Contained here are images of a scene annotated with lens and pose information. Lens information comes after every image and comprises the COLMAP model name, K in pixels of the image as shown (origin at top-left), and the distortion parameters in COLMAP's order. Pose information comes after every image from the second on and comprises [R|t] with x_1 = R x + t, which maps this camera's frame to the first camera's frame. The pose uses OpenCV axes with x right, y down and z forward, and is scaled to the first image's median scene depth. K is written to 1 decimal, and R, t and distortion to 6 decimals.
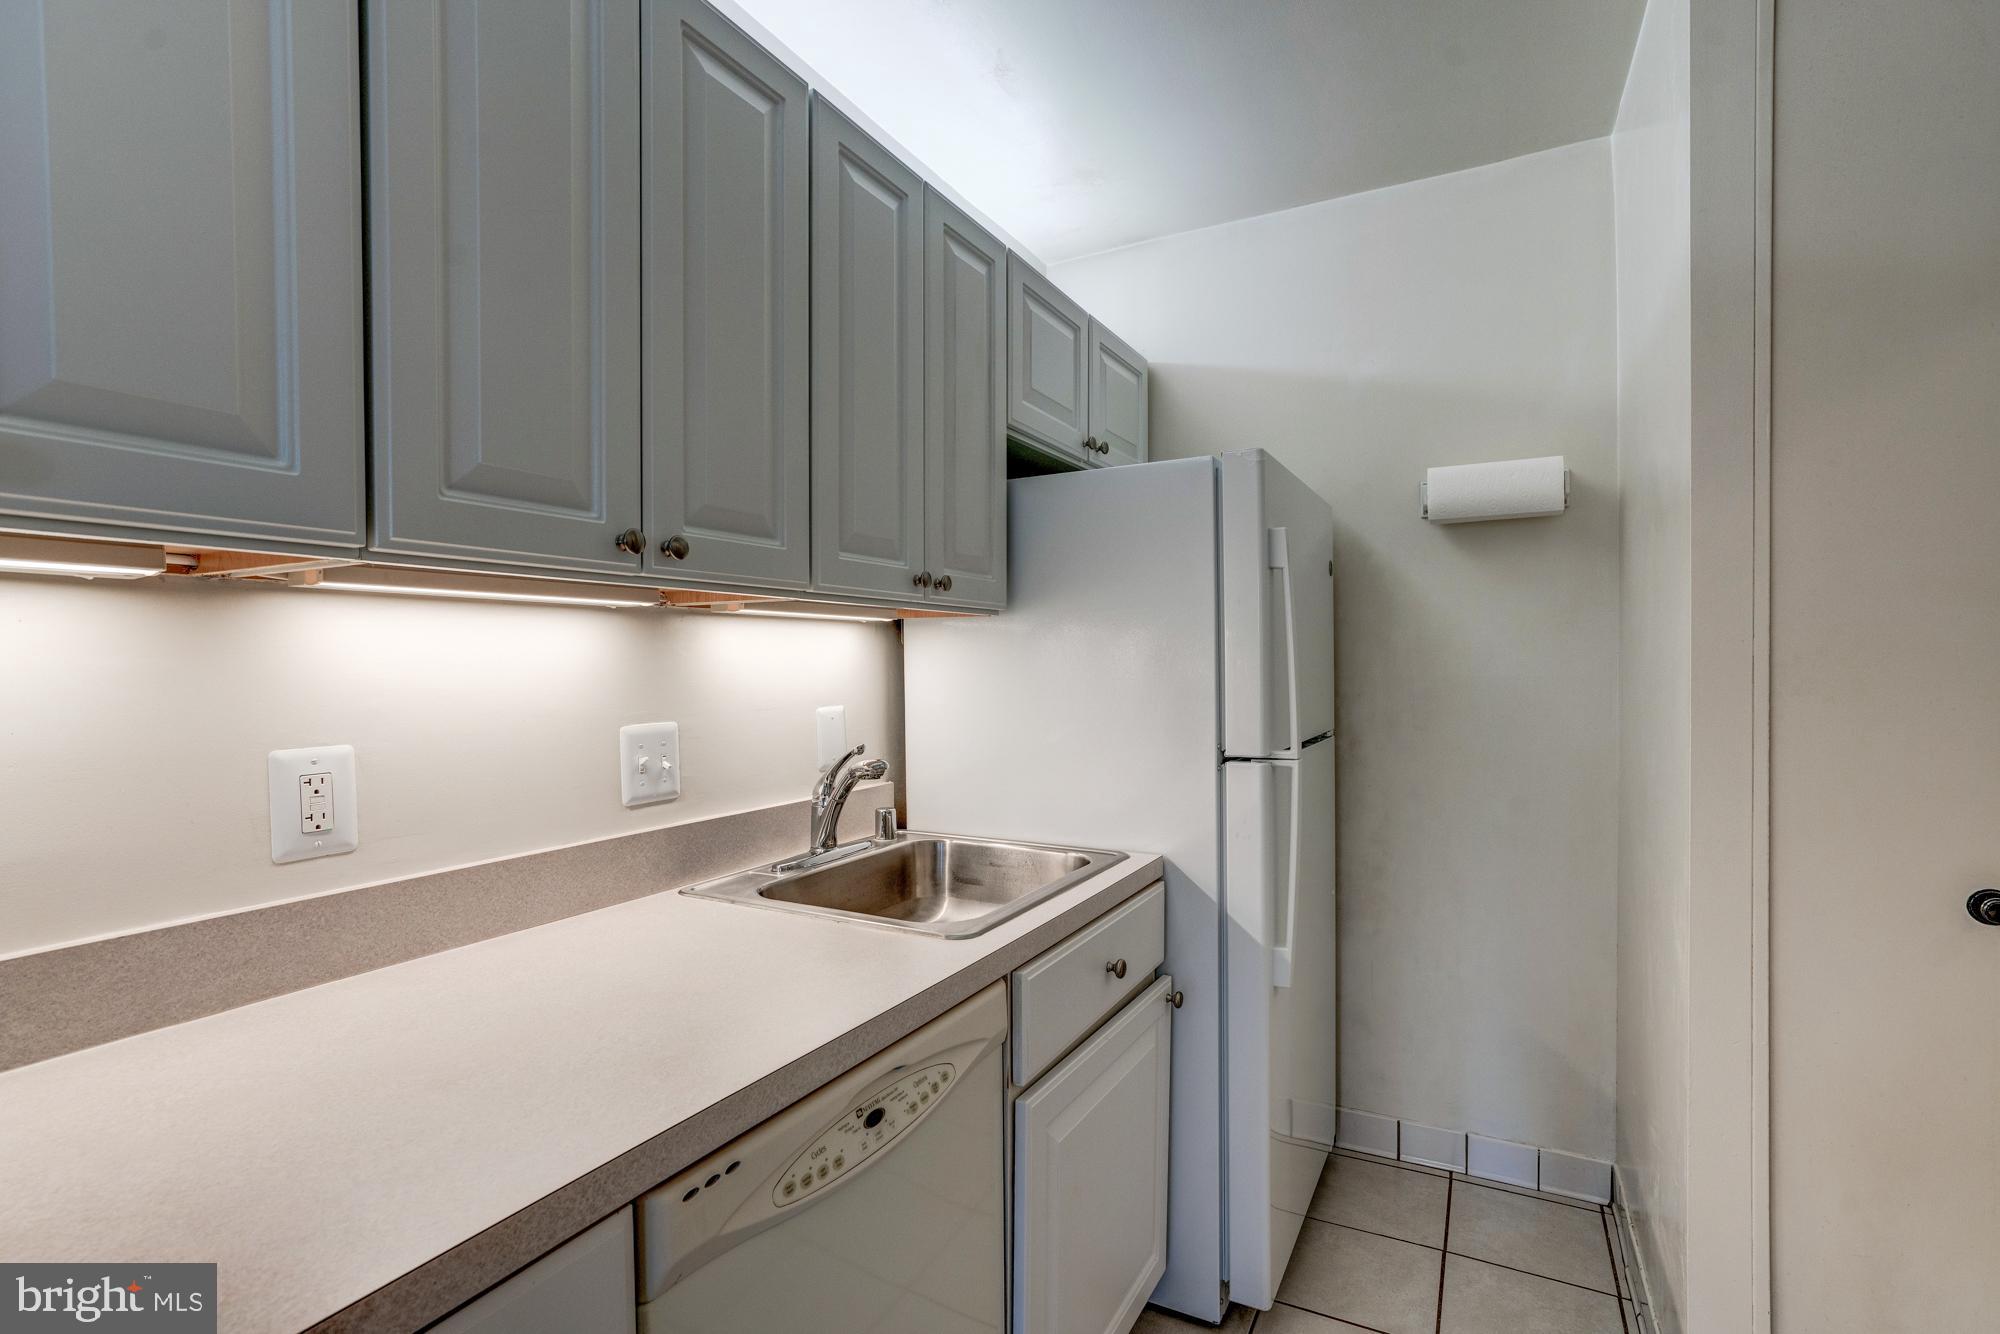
lens RADIAL K [[949.9, 0, 980.1], [0, 949.9, 669.1], [0, 0, 1]] dist [-0.049003, 0.026166]
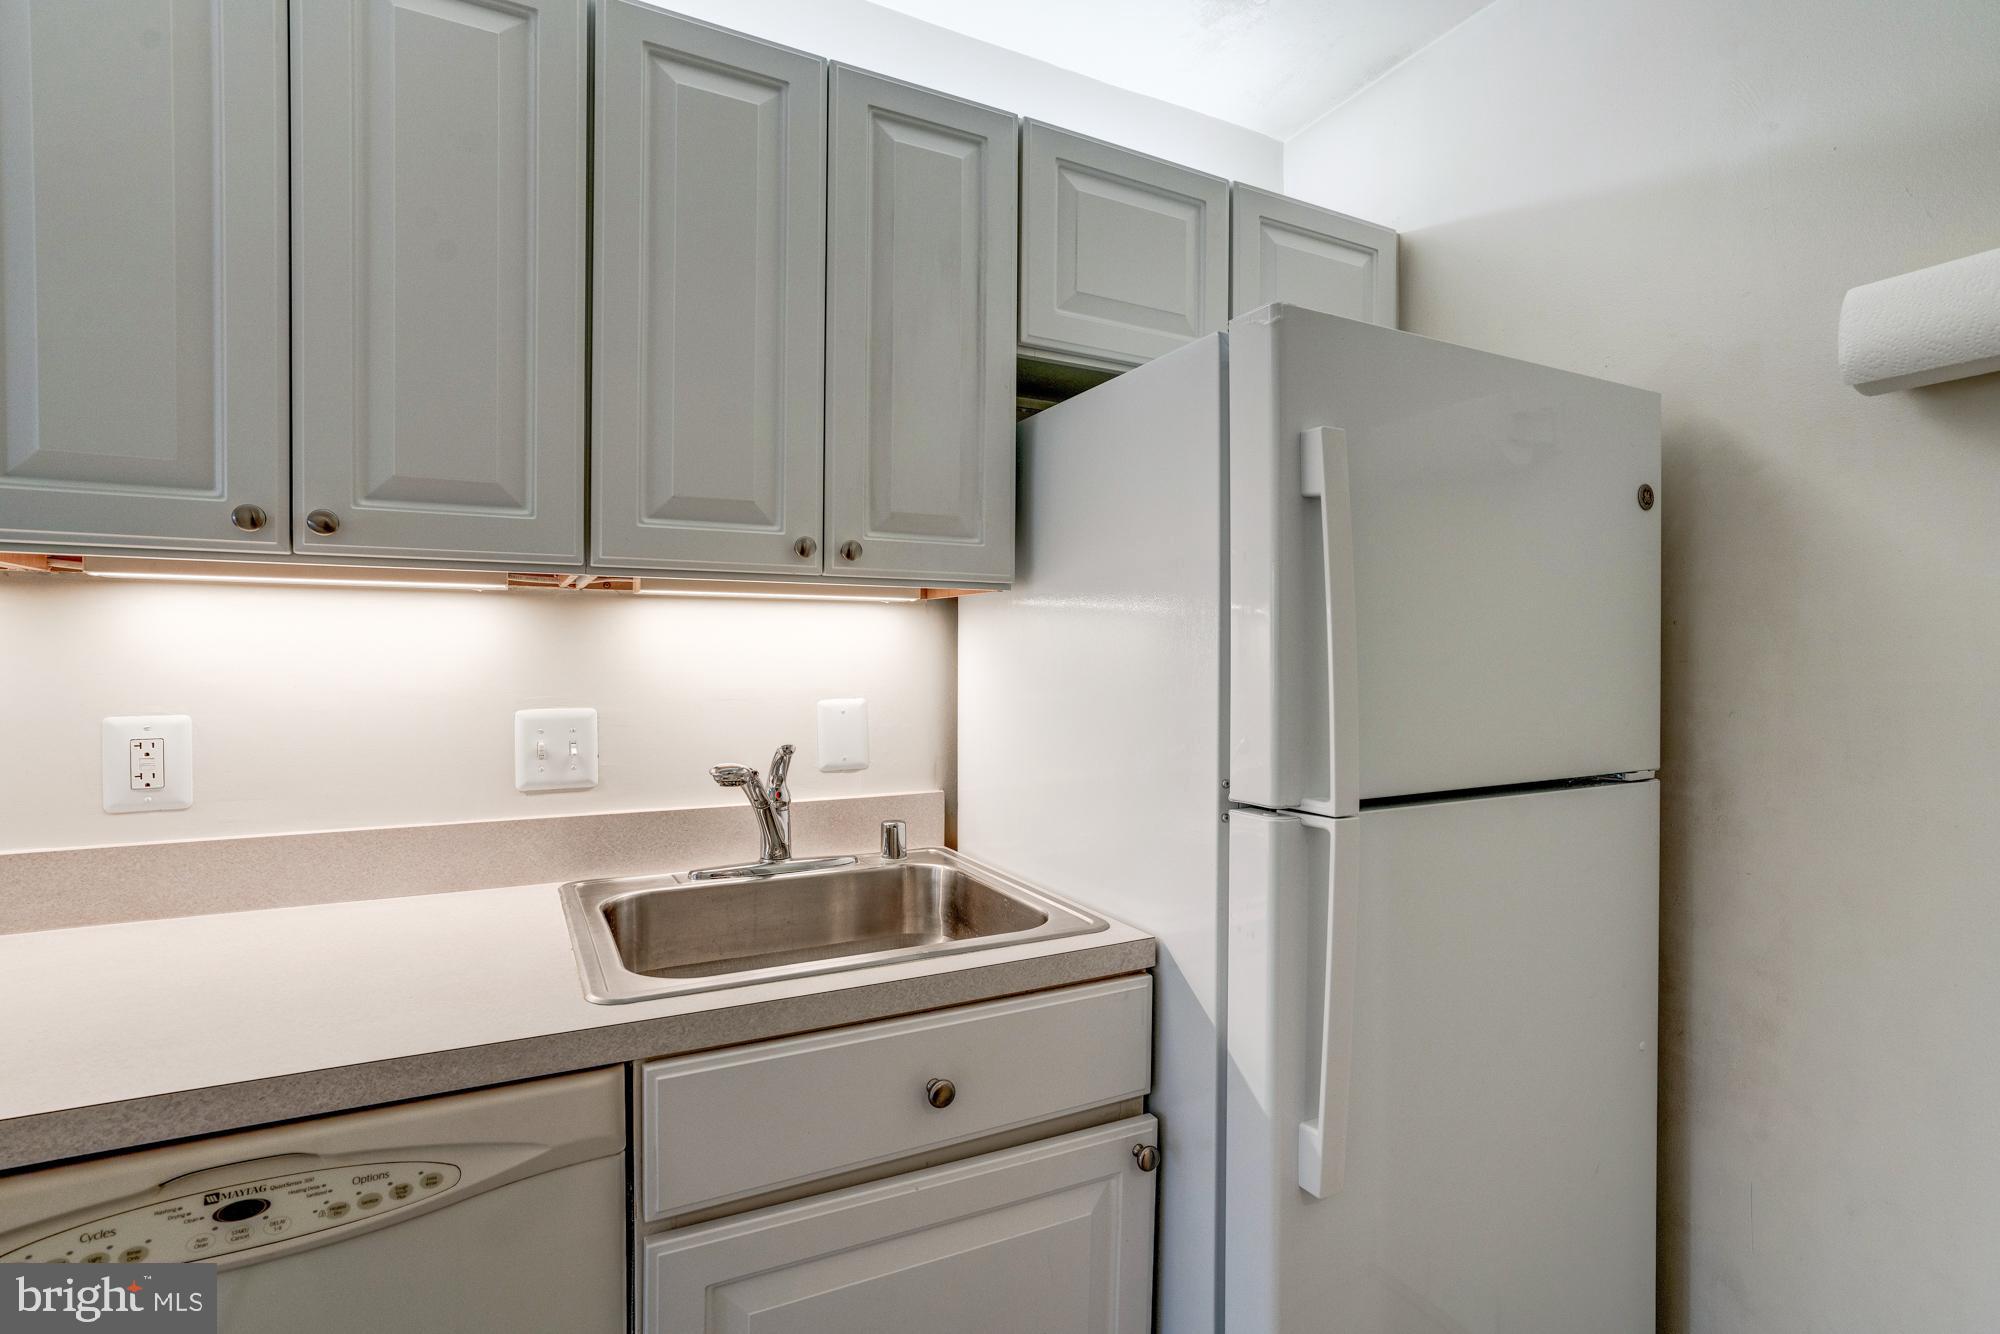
lens RADIAL K [[916.2, 0, 953.4], [0, 916.2, 659.6], [0, 0, 1]] dist [-0.039591, 0.018555]
pose [[0.825333, 0.013157, -0.564493, 0.456680], [-0.013246, 0.999905, 0.003939, -0.002201], [0.564490, 0.004226, 0.825429, 0.396215]]
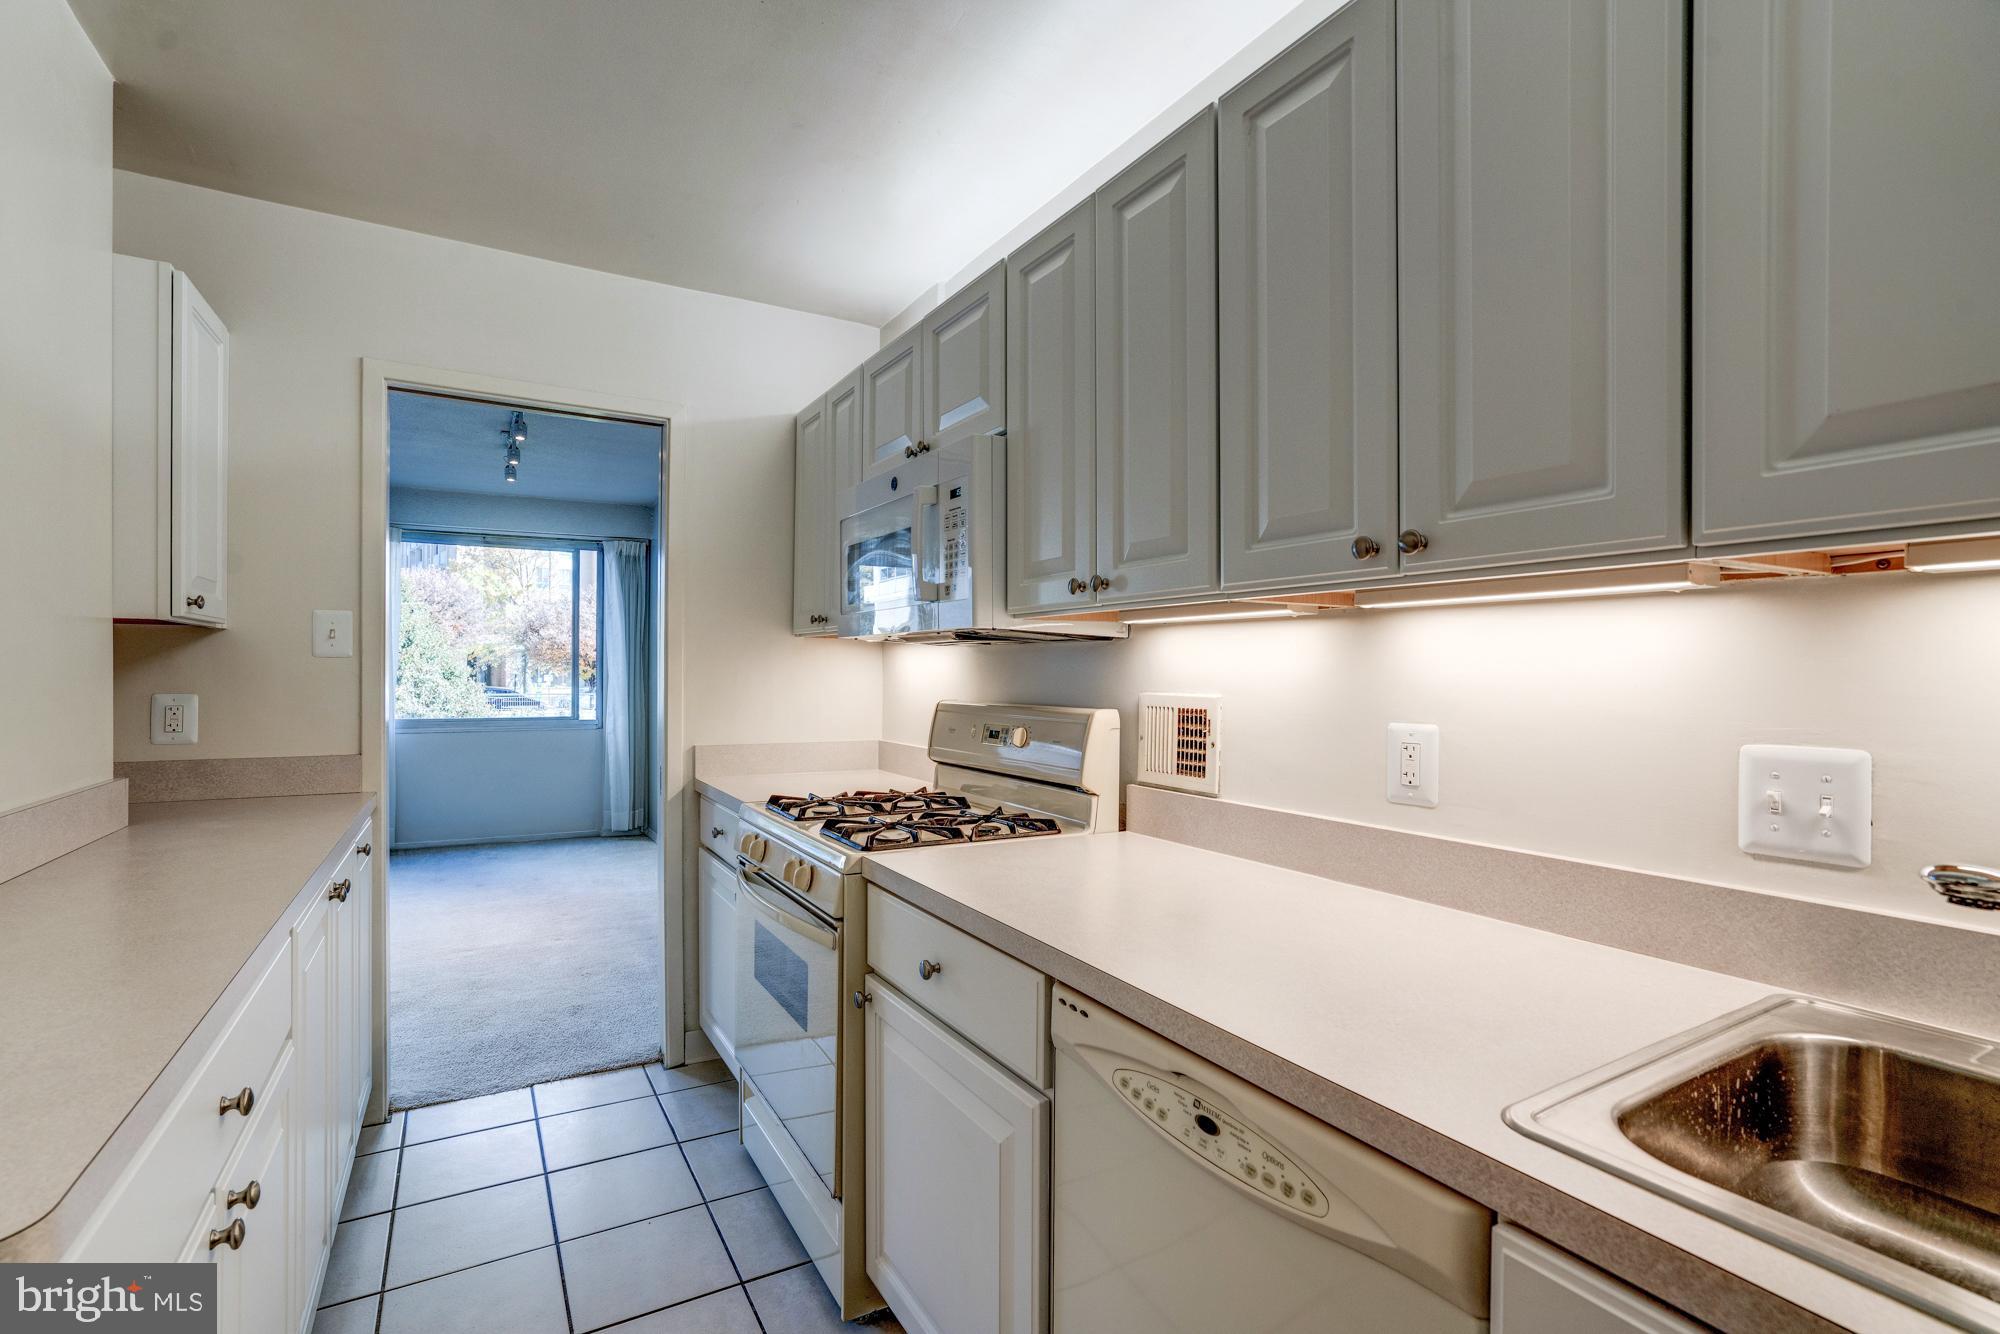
lens RADIAL K [[930.2, 0, 1003.0], [0, 930.2, 657.5], [0, 0, 1]] dist [-0.056359, 0.024253]
pose [[-0.512929, -0.005696, -0.858412, 0.458097], [-0.004165, 0.999983, -0.004147, -0.002293], [0.858421, 0.001448, -0.512944, 0.731575]]
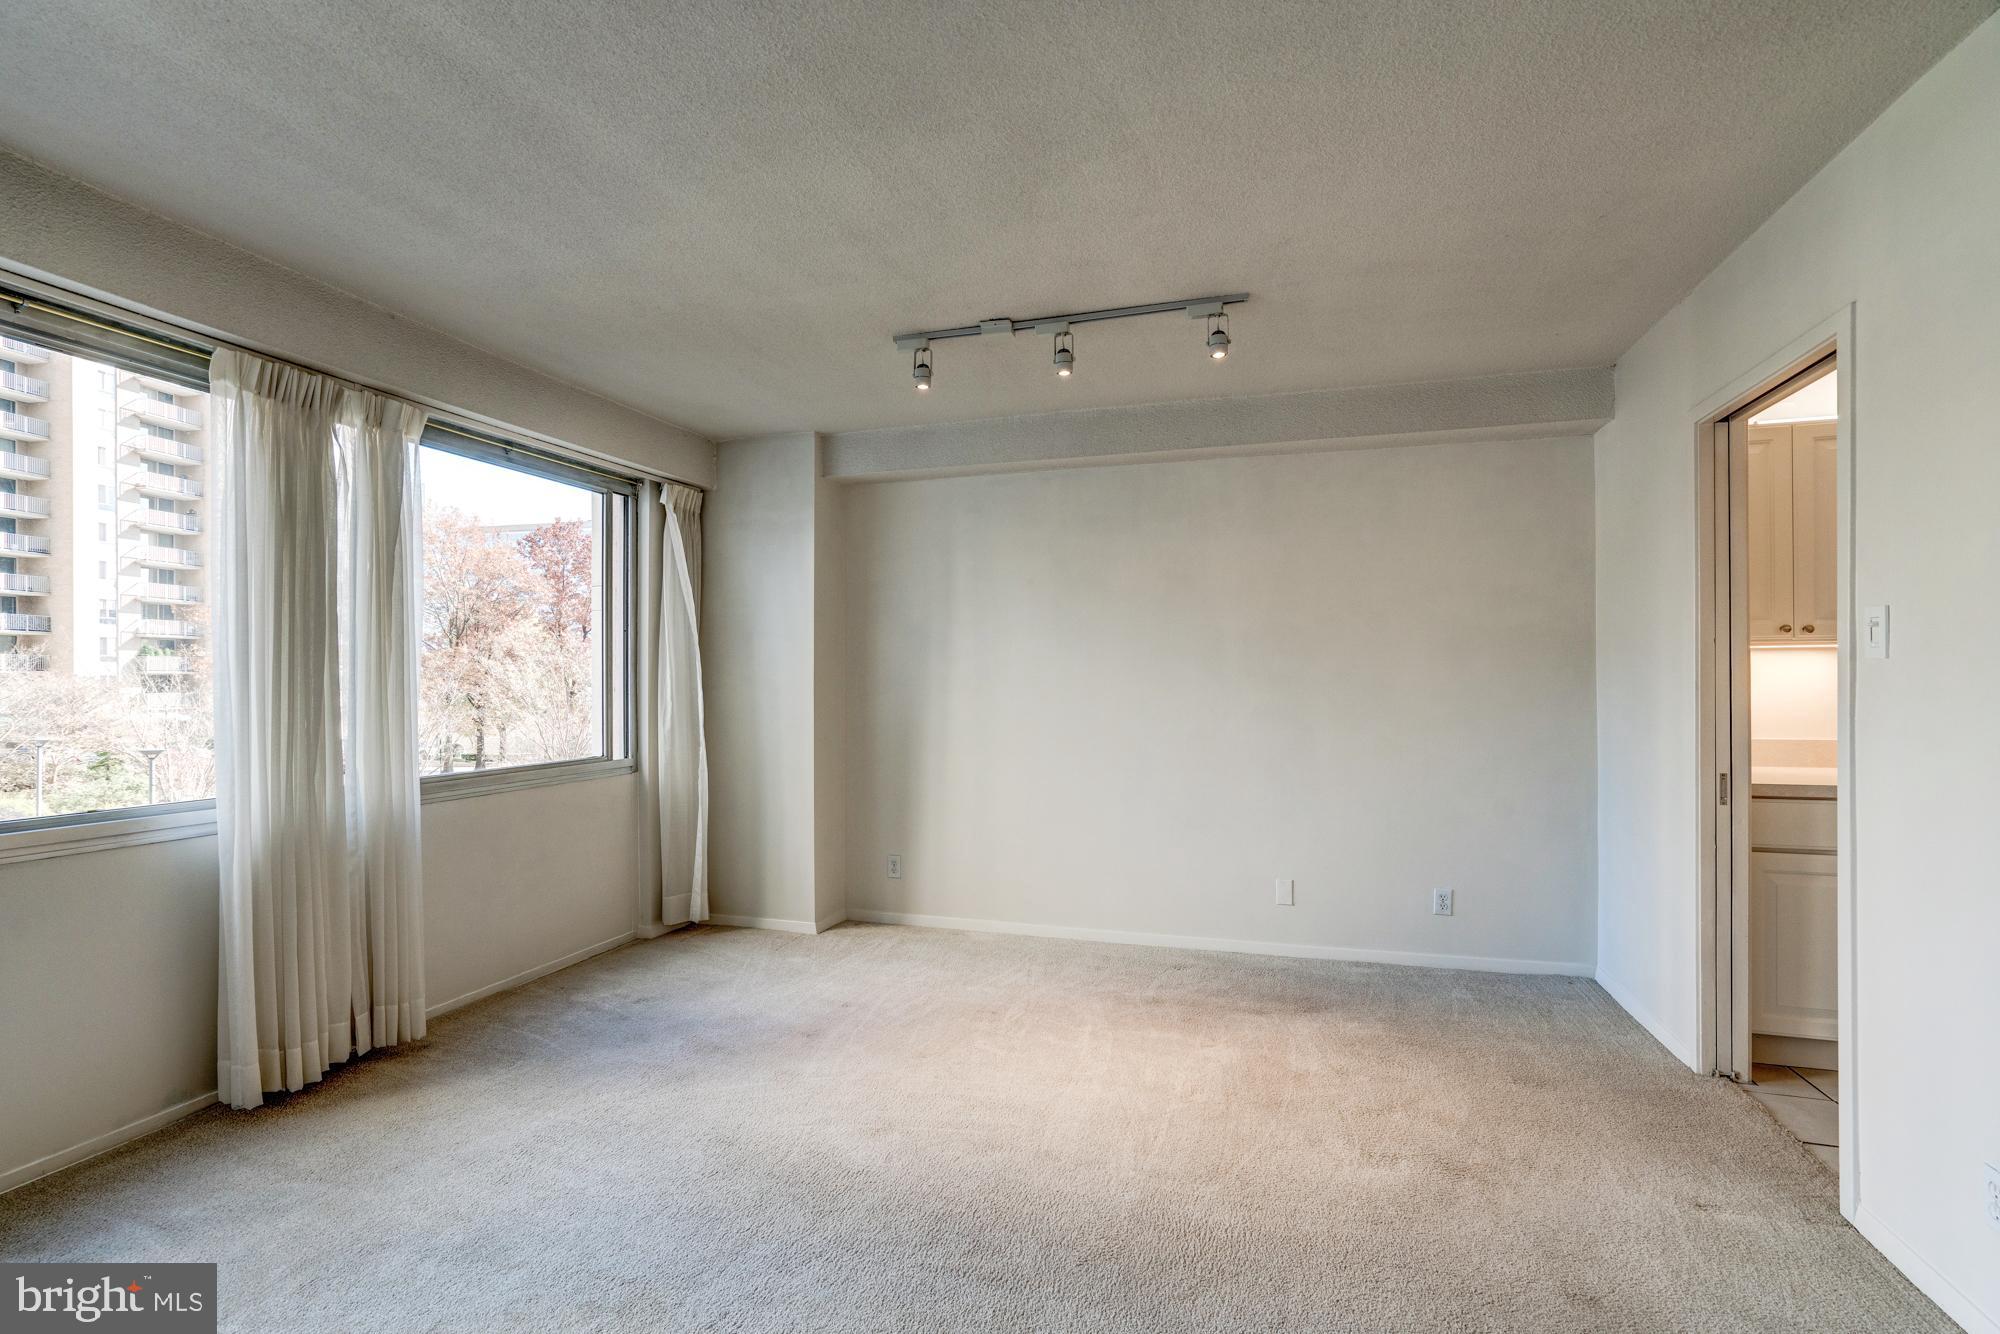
lens RADIAL K [[911.5, 0, 999.7], [0, 911.5, 678.3], [0, 0, 1]] dist [-0.046086, 0.023599]
pose [[0.210946, 0.006130, -0.977479, 0.618837], [-0.002384, 0.999981, 0.005756, 0.015973], [0.977495, 0.001116, 0.210956, -2.260764]]
